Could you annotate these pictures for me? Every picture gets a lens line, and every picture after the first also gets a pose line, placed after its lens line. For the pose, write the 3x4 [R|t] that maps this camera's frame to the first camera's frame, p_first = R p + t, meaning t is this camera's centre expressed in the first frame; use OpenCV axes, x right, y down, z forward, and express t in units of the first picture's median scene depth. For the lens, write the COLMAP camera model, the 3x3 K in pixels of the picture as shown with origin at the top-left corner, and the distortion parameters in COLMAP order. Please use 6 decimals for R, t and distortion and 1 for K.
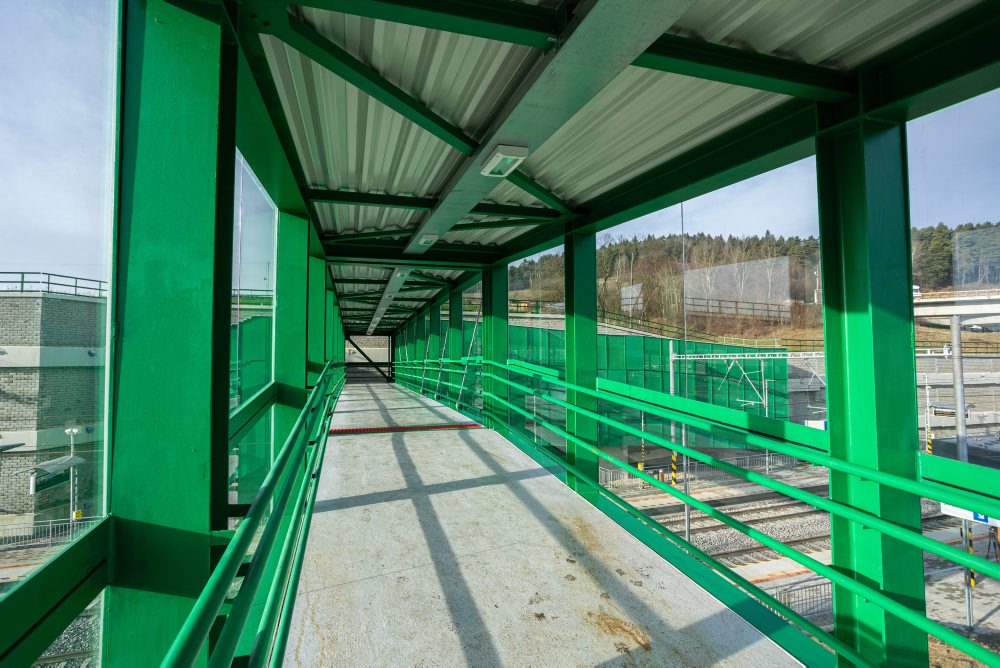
lens RADIAL K [[504.9, 0, 495.2], [0, 504.9, 335.3], [0, 0, 1]] dist [-0.014559, 0.004296]
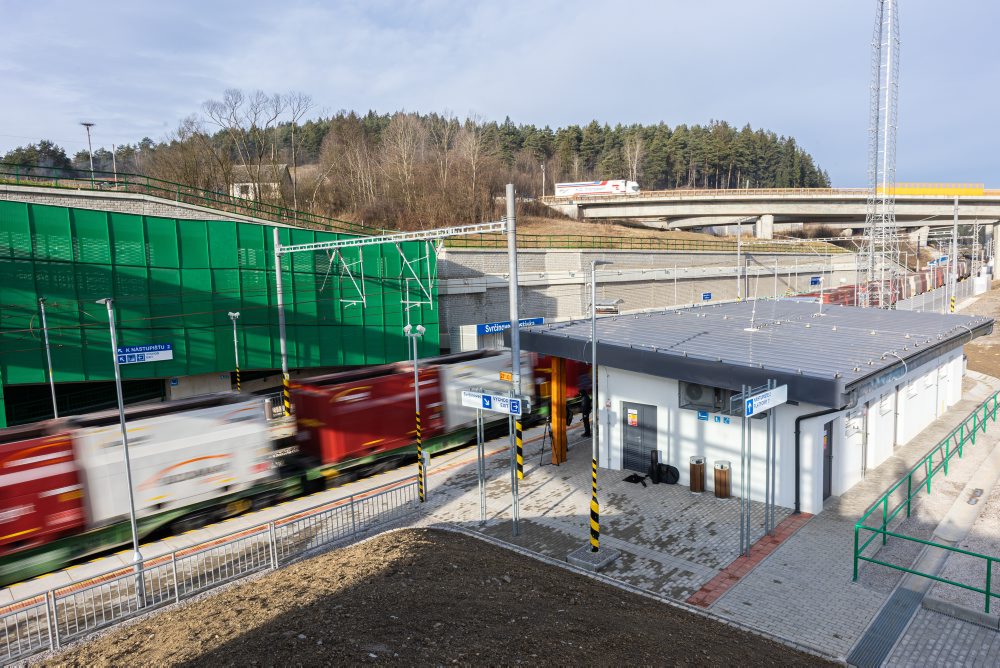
lens RADIAL K [[649.3, 0, 490.6], [0, 649.3, 333.7], [0, 0, 1]] dist [-0.026583, 0.001262]
pose [[0.895757, -0.064010, 0.439912, 0.192967], [0.002603, 0.990317, 0.138797, 0.032054], [-0.444537, -0.123184, 0.887250, -0.007854]]
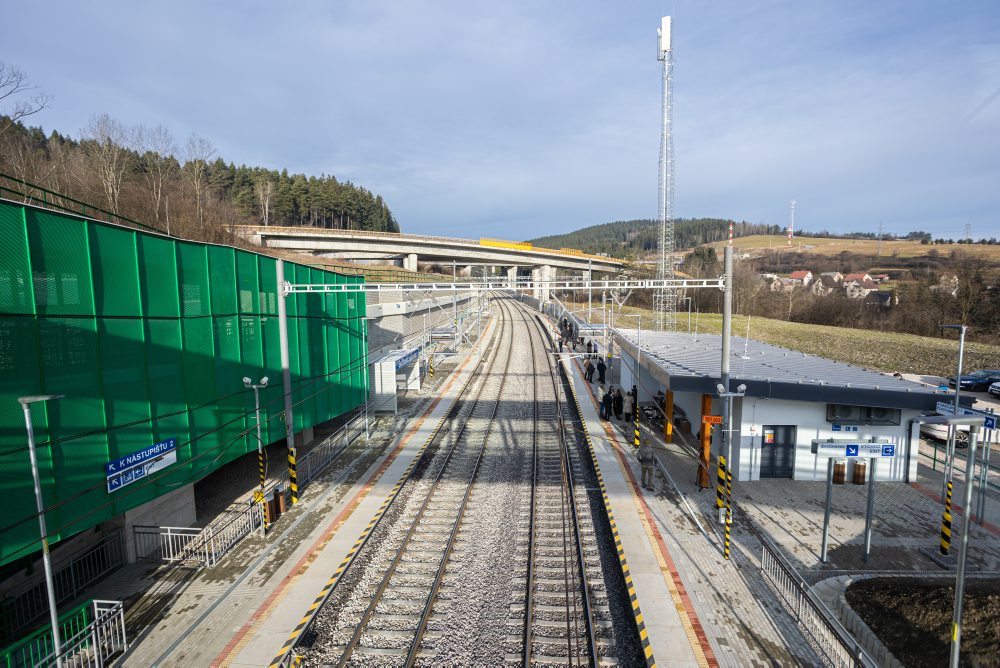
lens RADIAL K [[504.9, 0, 498.1], [0, 504.9, 332.2], [0, 0, 1]] dist [-0.014559, 0.004296]
pose [[0.391755, -0.087262, 0.915922, -0.077598], [-0.036982, 0.993194, 0.110442, 0.018114], [-0.919326, -0.077138, 0.385862, 0.521293]]
